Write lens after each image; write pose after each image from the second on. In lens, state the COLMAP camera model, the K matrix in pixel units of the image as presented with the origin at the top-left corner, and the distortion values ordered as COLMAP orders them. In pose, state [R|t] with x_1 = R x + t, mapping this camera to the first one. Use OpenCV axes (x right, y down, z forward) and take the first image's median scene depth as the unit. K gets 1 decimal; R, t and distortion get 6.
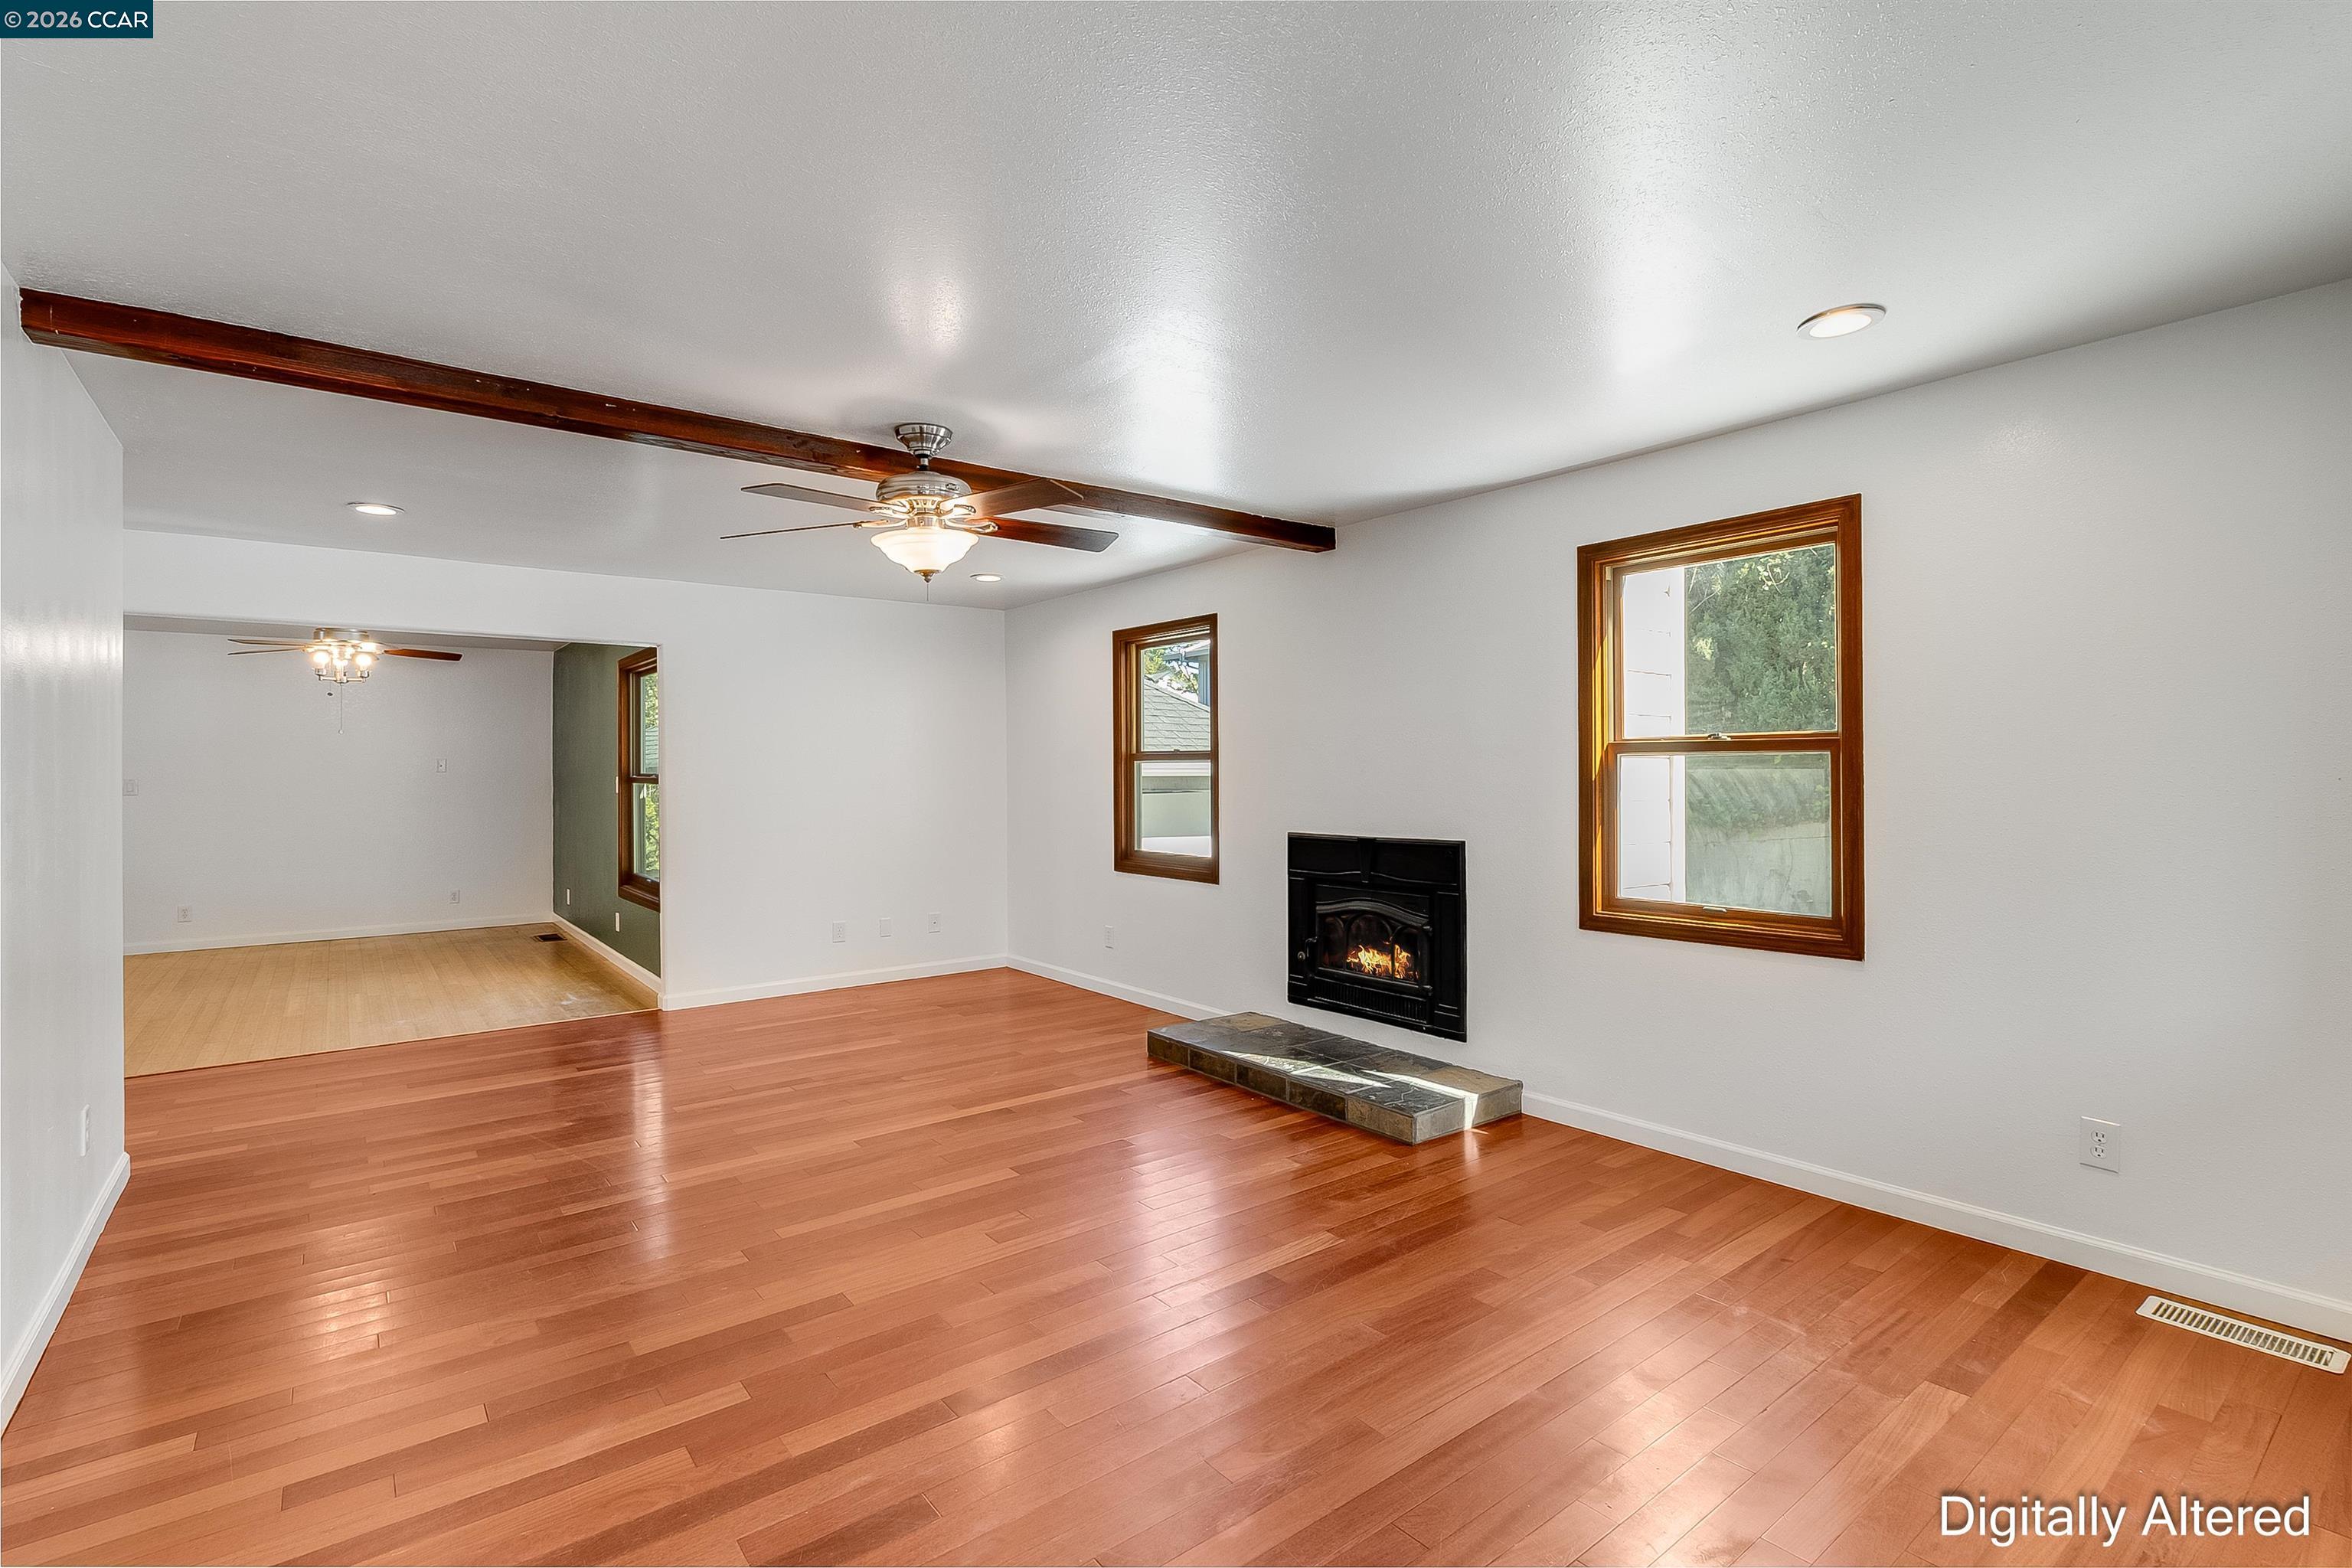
lens RADIAL K [[1090.2, 0, 1175.7], [0, 1090.2, 769.5], [0, 0, 1]] dist [-0.003749, -0.003210]
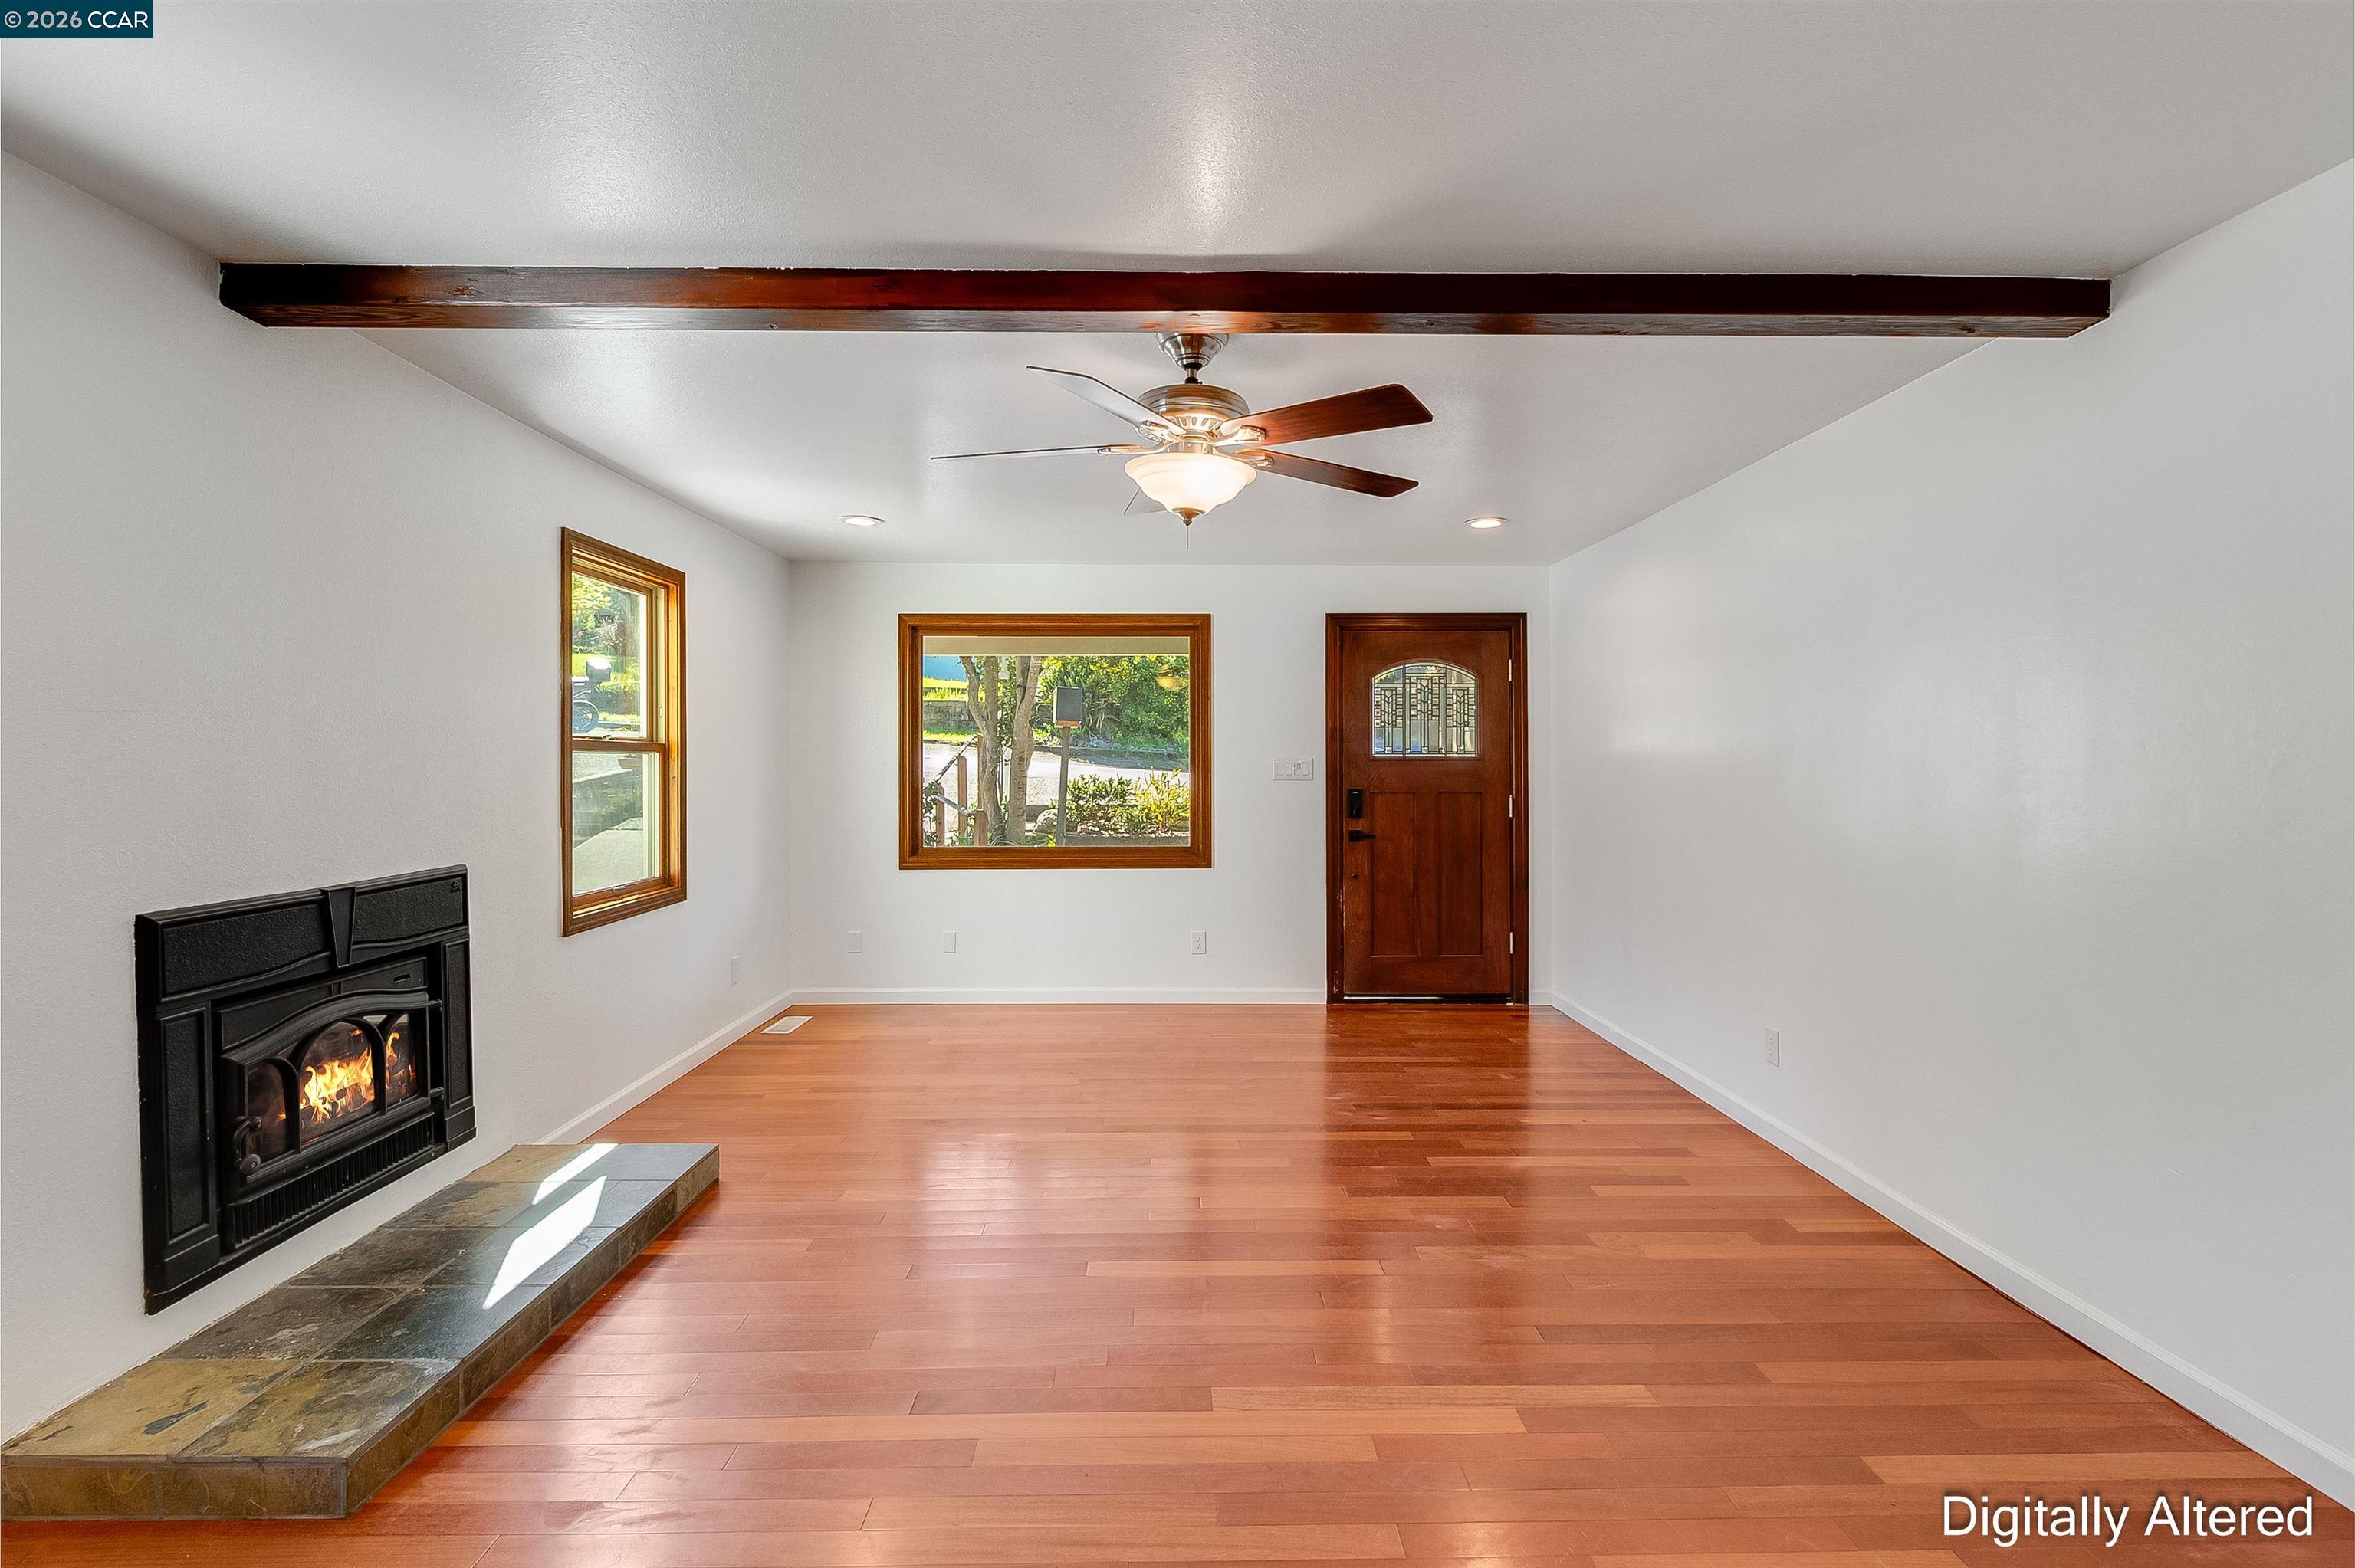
lens RADIAL K [[1091.4, 0, 1187.2], [0, 1091.4, 789.6], [0, 0, 1]] dist [-0.003749, -0.003210]
pose [[-0.801881, -0.007775, 0.597434, -0.516186], [0.005510, 0.999777, 0.020407, 0.003483], [-0.597459, 0.019656, -0.801658, 1.205767]]
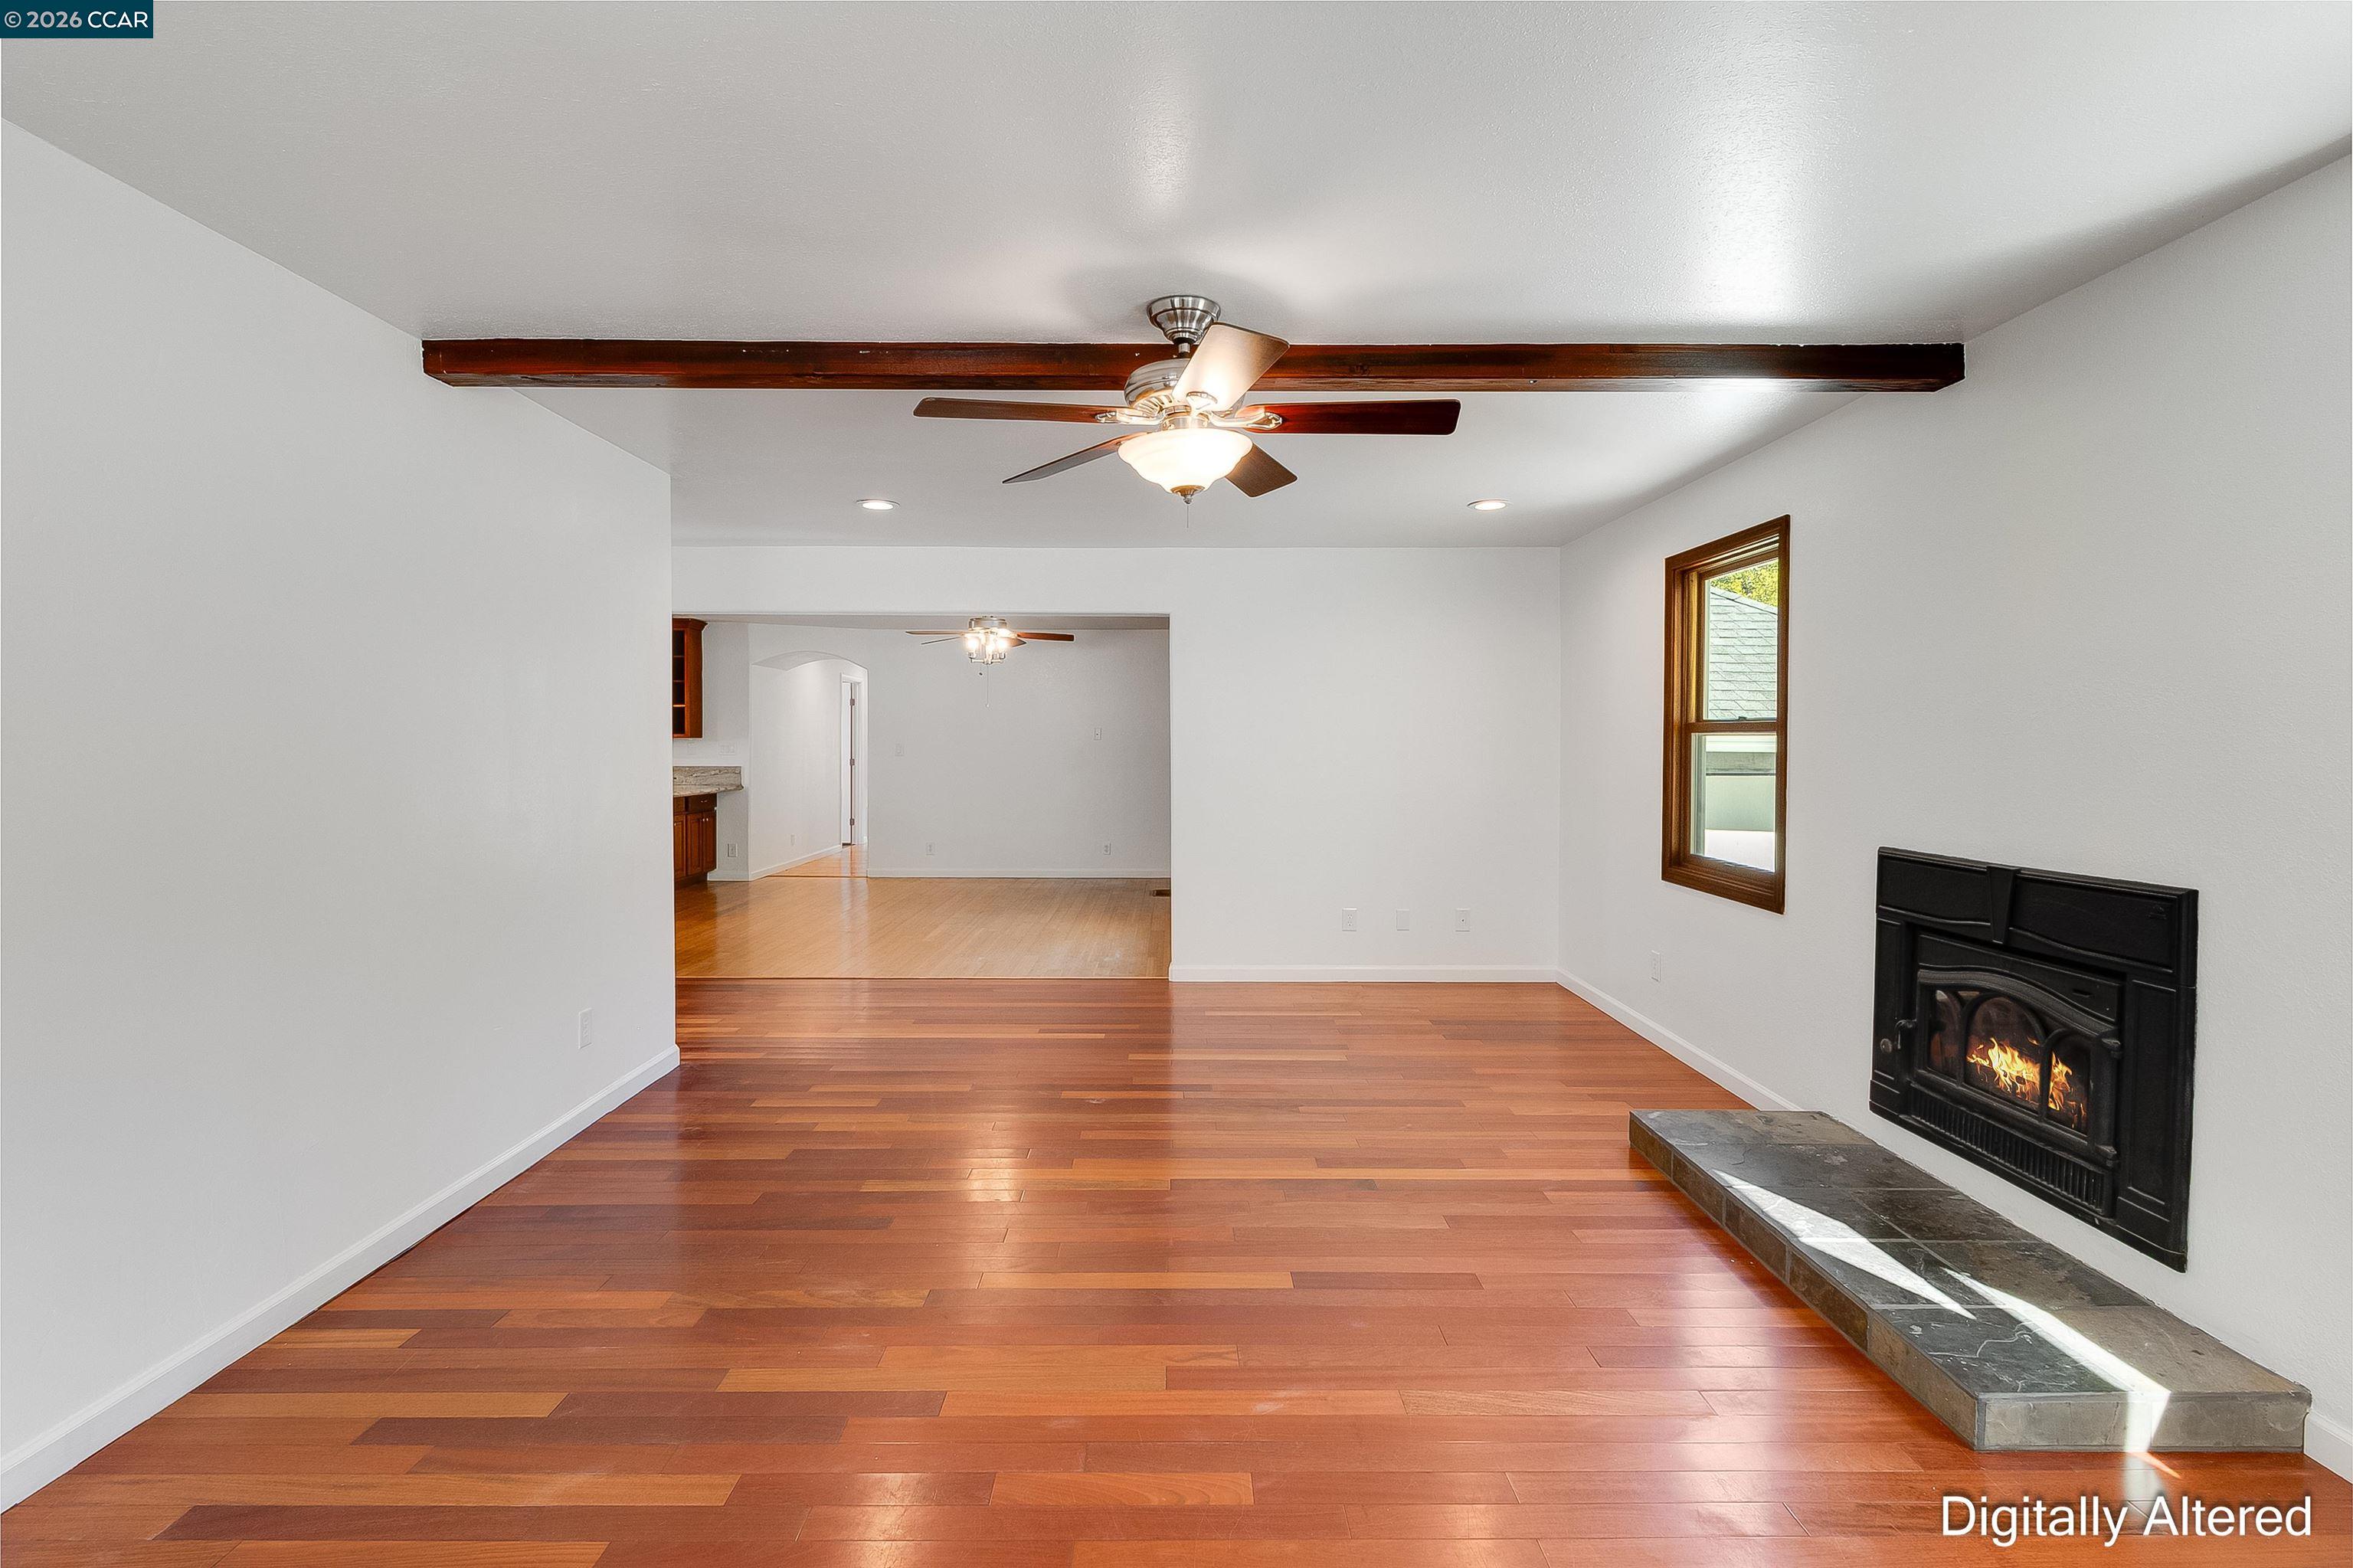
lens RADIAL K [[1090.7, 0, 1176.4], [0, 1090.7, 765.6], [0, 0, 1]] dist [-0.003749, -0.003210]
pose [[0.792199, 0.022640, -0.609843, 0.181542], [-0.007683, 0.999602, 0.027130, -0.003965], [0.610215, -0.016807, 0.792058, 0.275502]]
